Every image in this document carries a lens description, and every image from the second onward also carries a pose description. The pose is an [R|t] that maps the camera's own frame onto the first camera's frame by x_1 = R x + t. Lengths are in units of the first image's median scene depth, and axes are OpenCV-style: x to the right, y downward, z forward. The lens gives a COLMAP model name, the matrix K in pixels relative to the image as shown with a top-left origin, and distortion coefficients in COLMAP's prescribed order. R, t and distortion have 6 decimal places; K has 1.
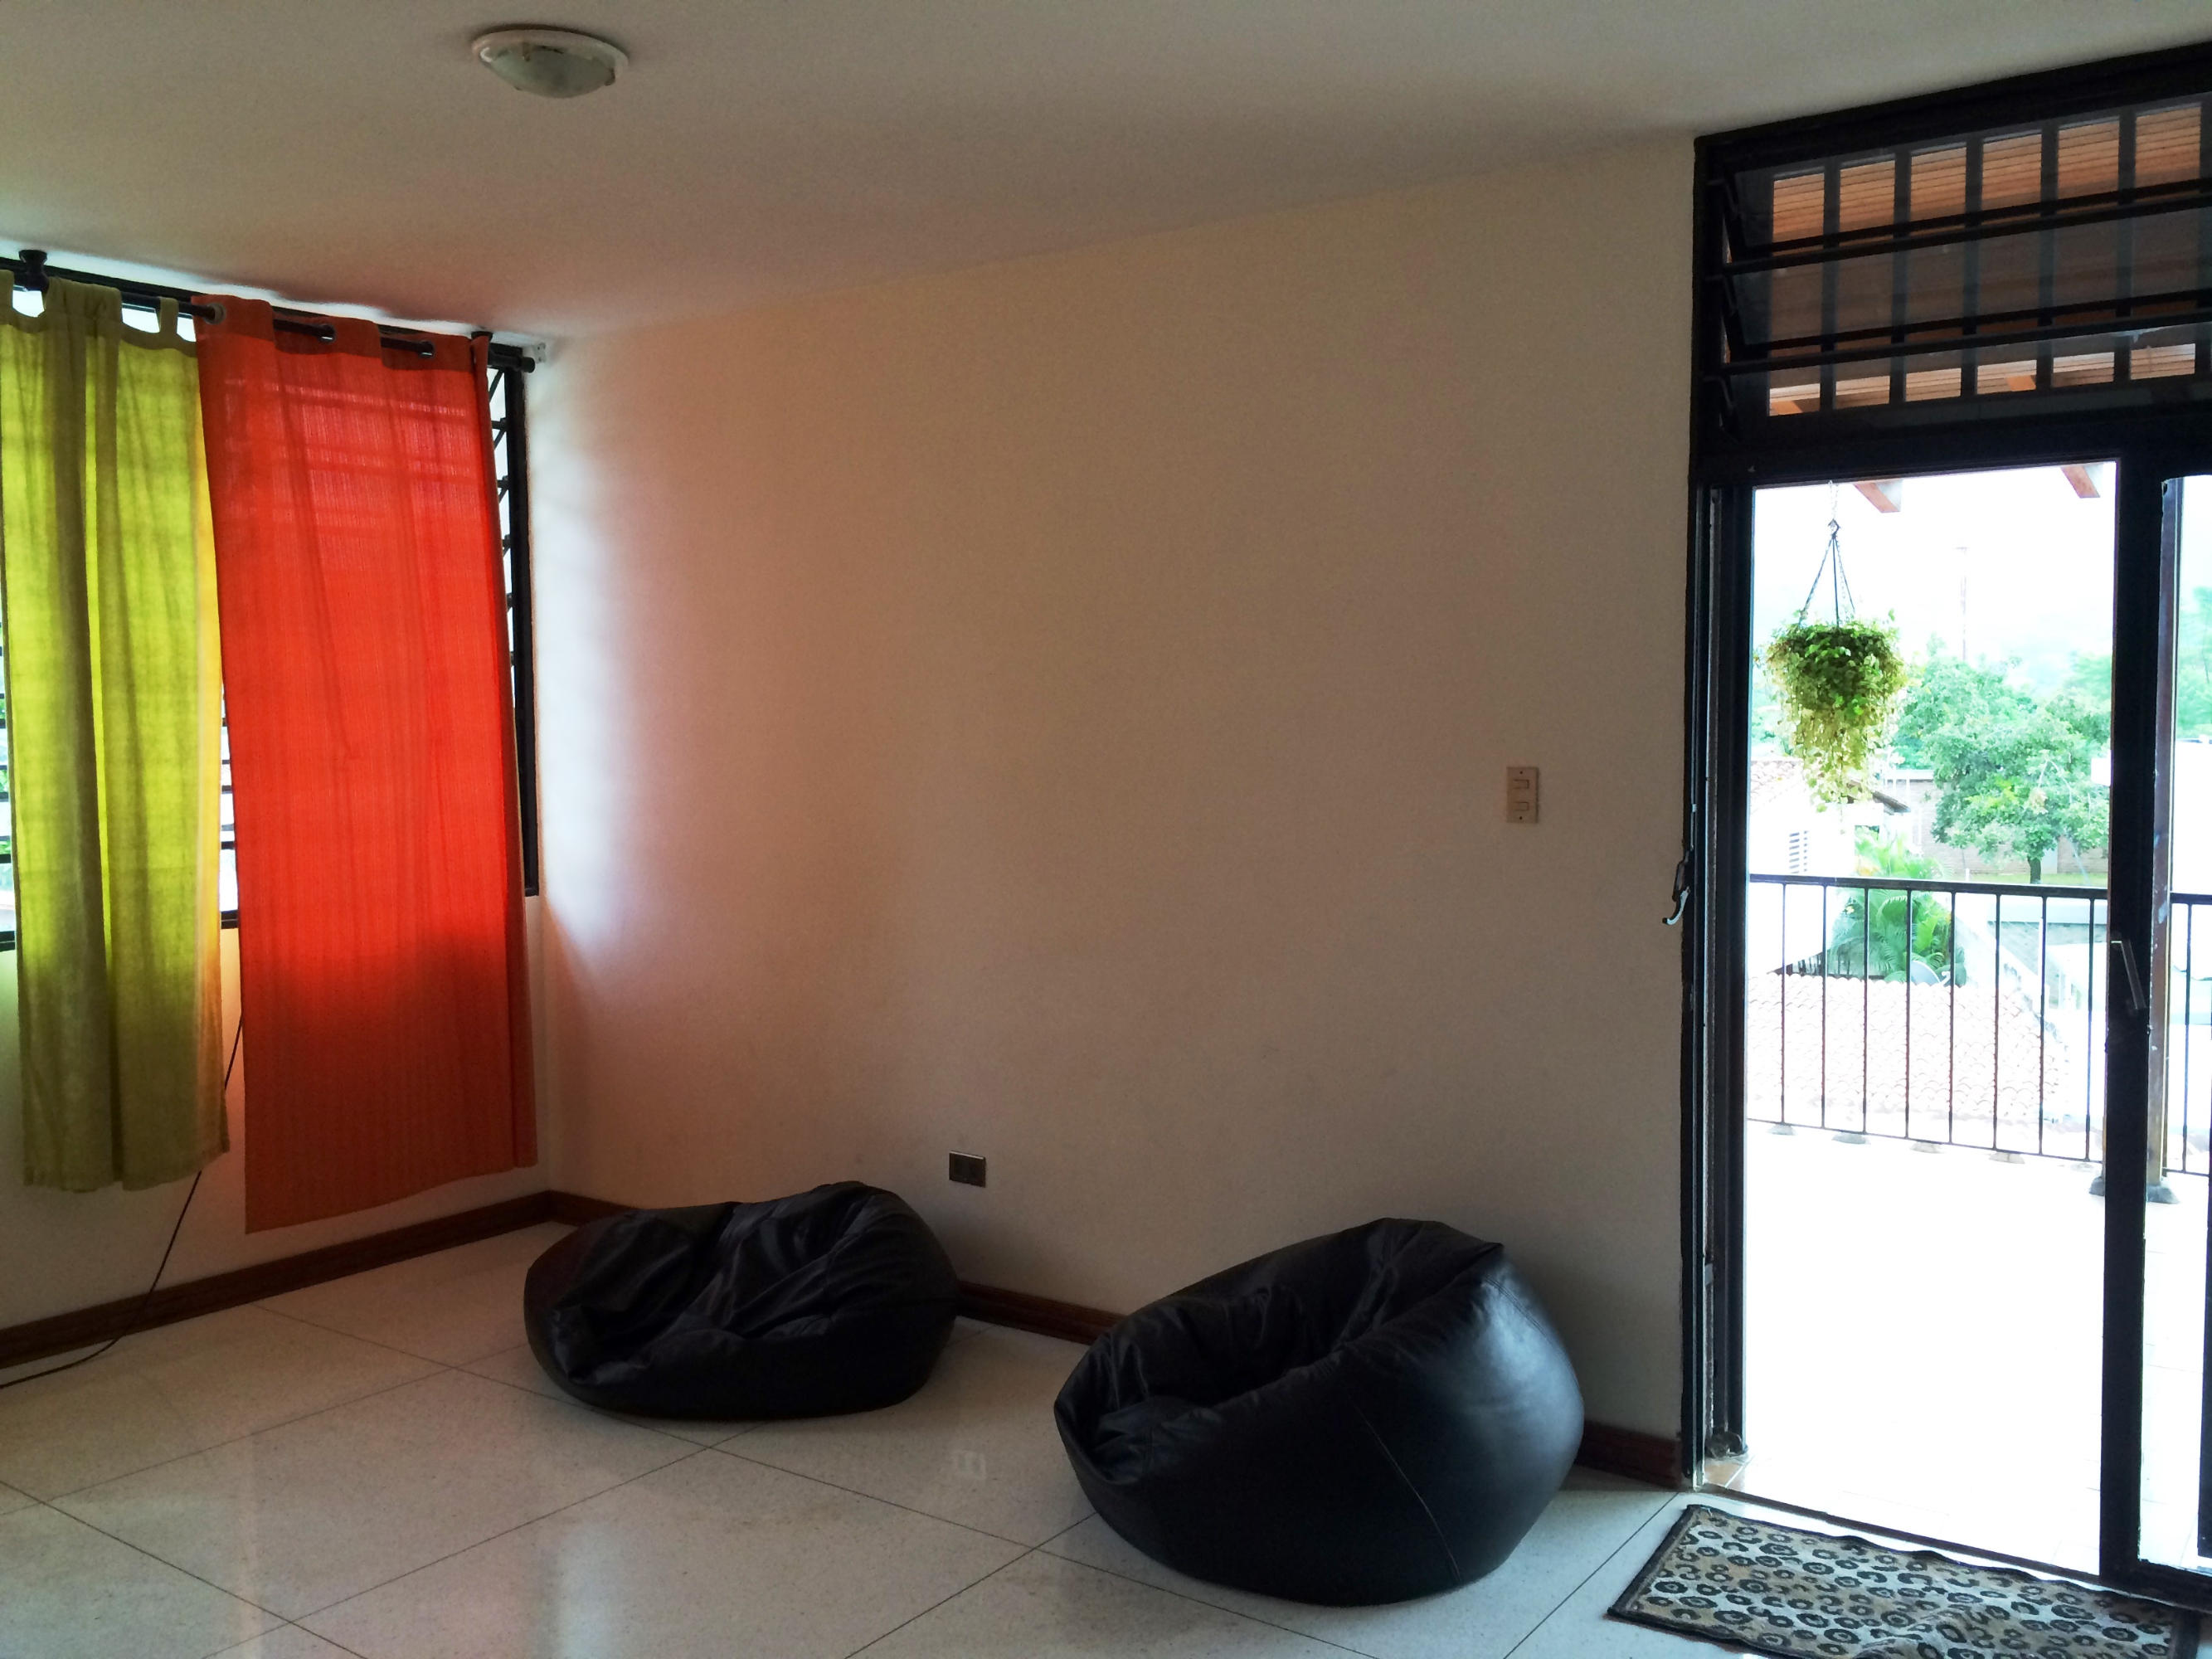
lens RADIAL K [[1894.9, 0, 1114.8], [0, 1894.9, 816.5], [0, 0, 1]] dist [0.043054, -0.010992]
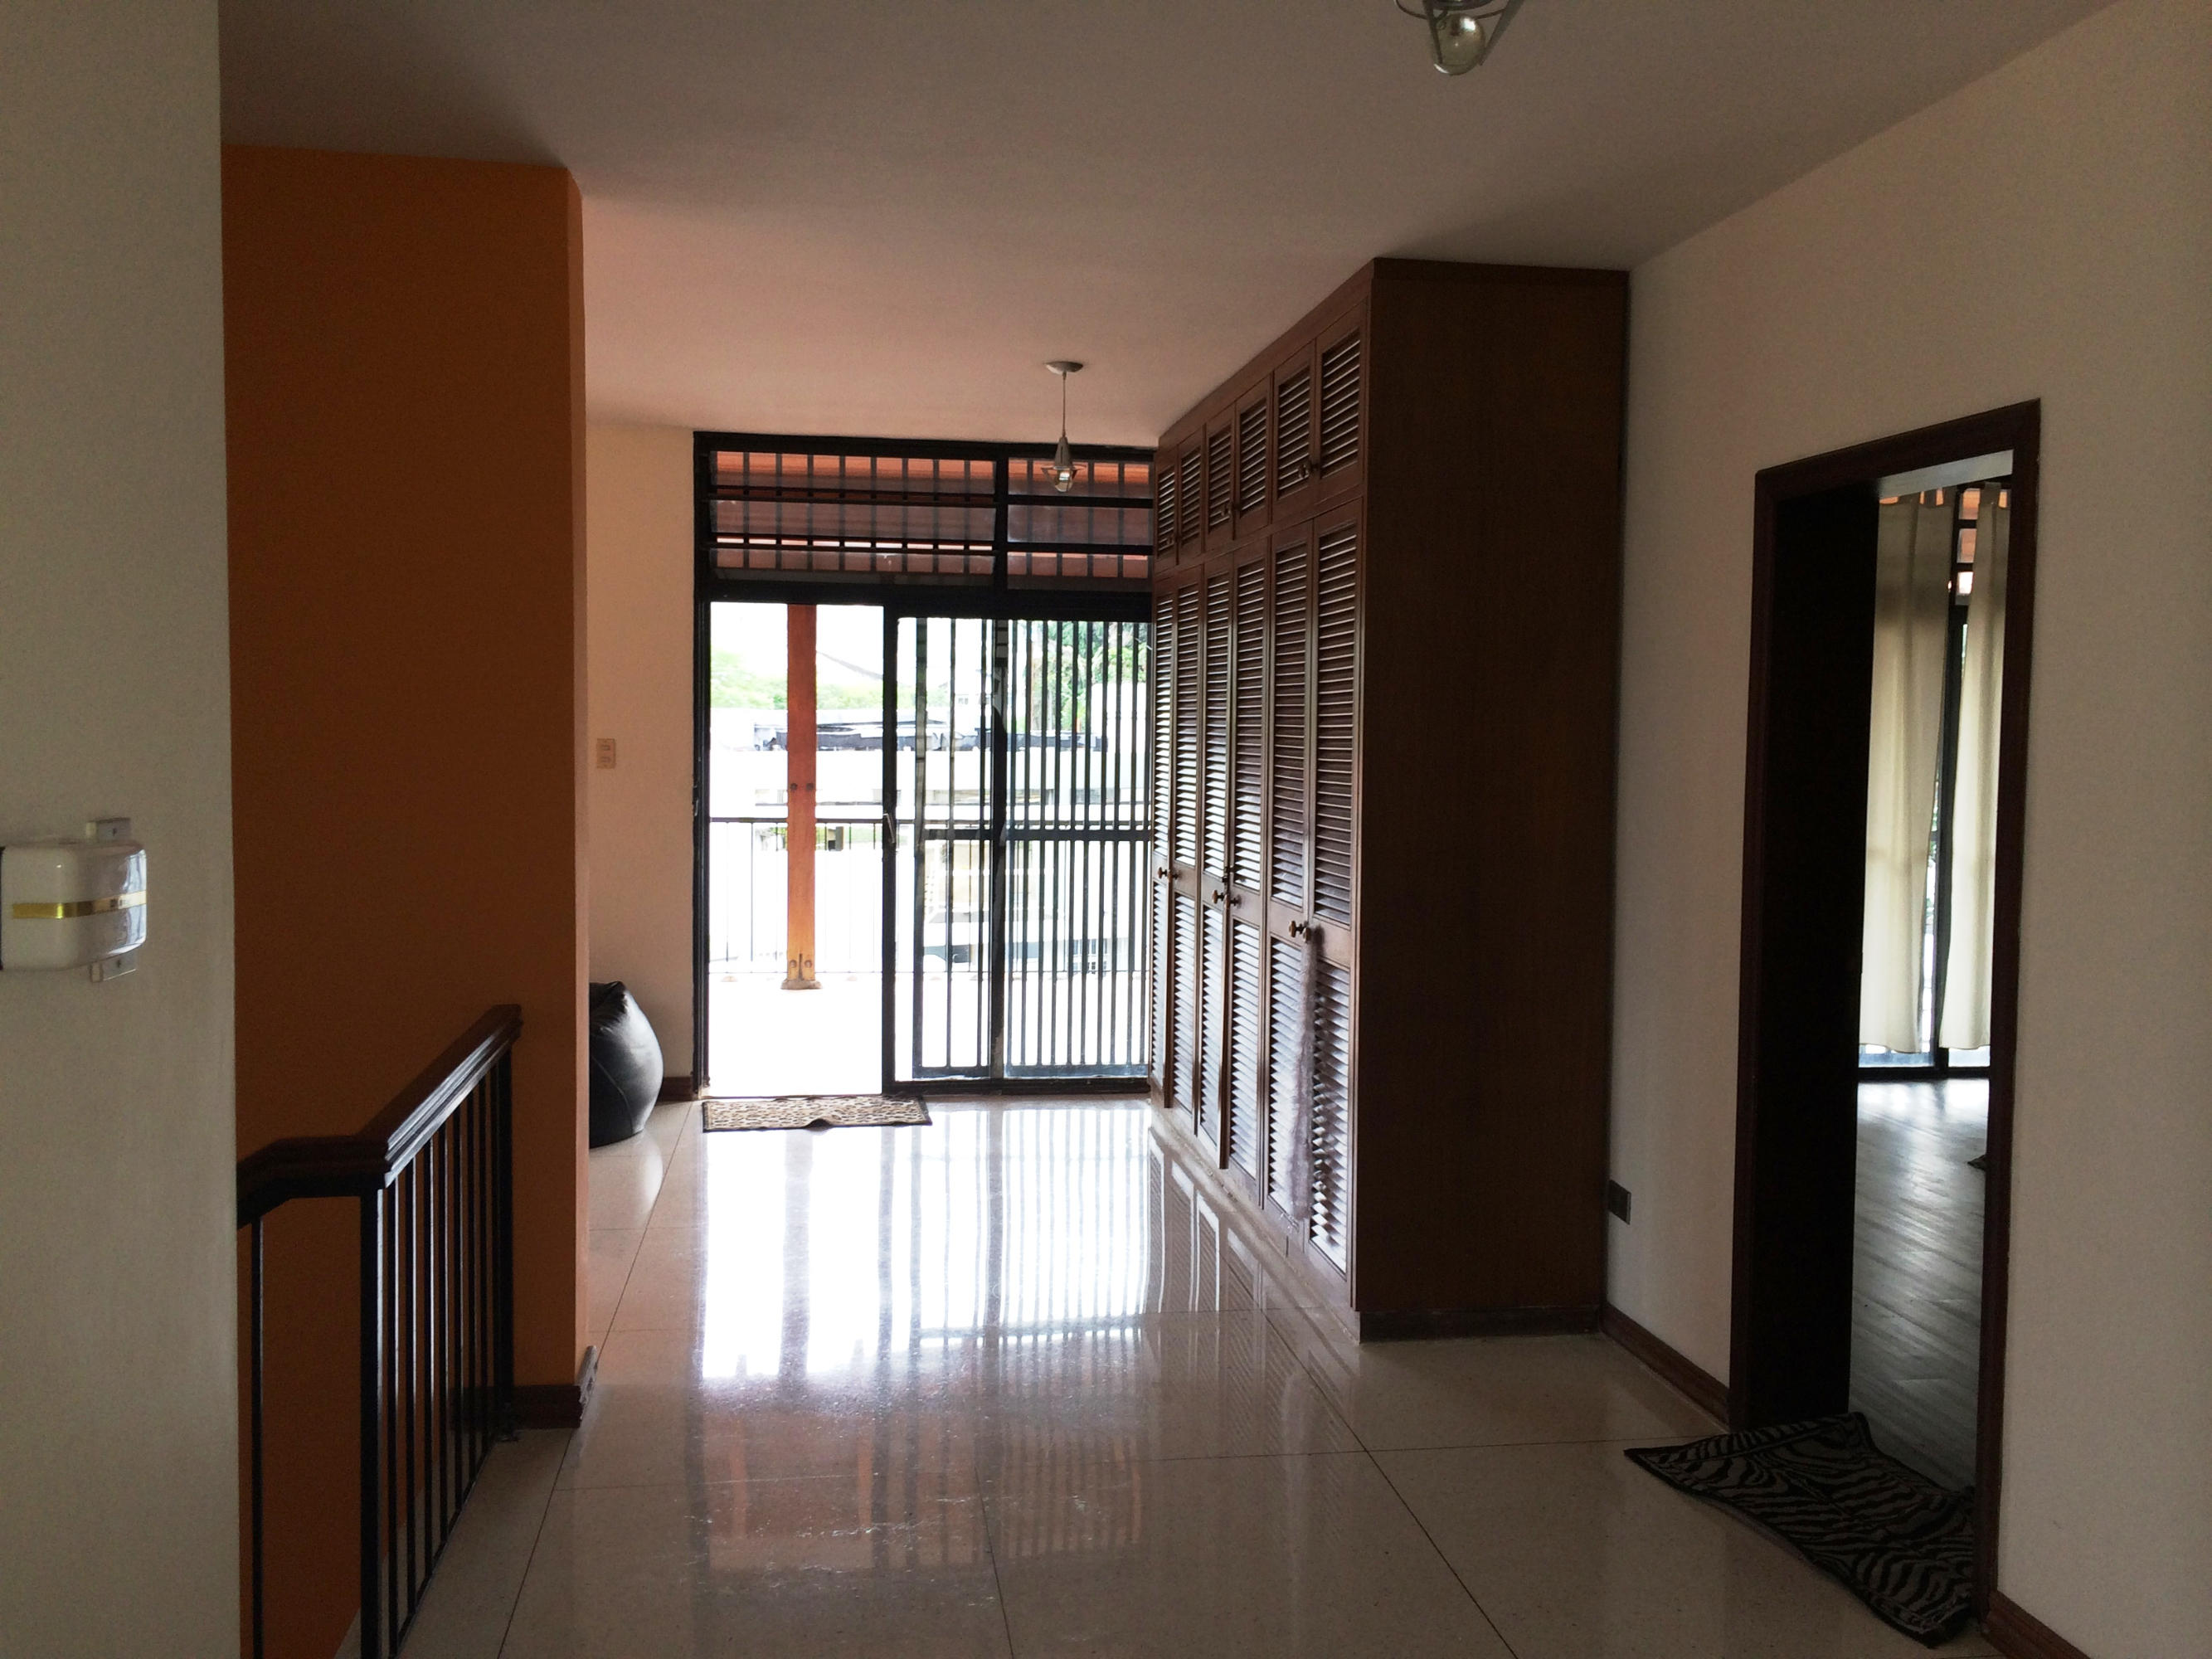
lens RADIAL K [[1894.9, 0, 1114.8], [0, 1894.9, 816.5], [0, 0, 1]] dist [0.043054, -0.010992]
pose [[0.707797, -0.029497, 0.705800, -0.815462], [0.038117, 0.999267, 0.003537, 0.068524], [-0.705387, 0.024399, 0.708402, -0.745331]]
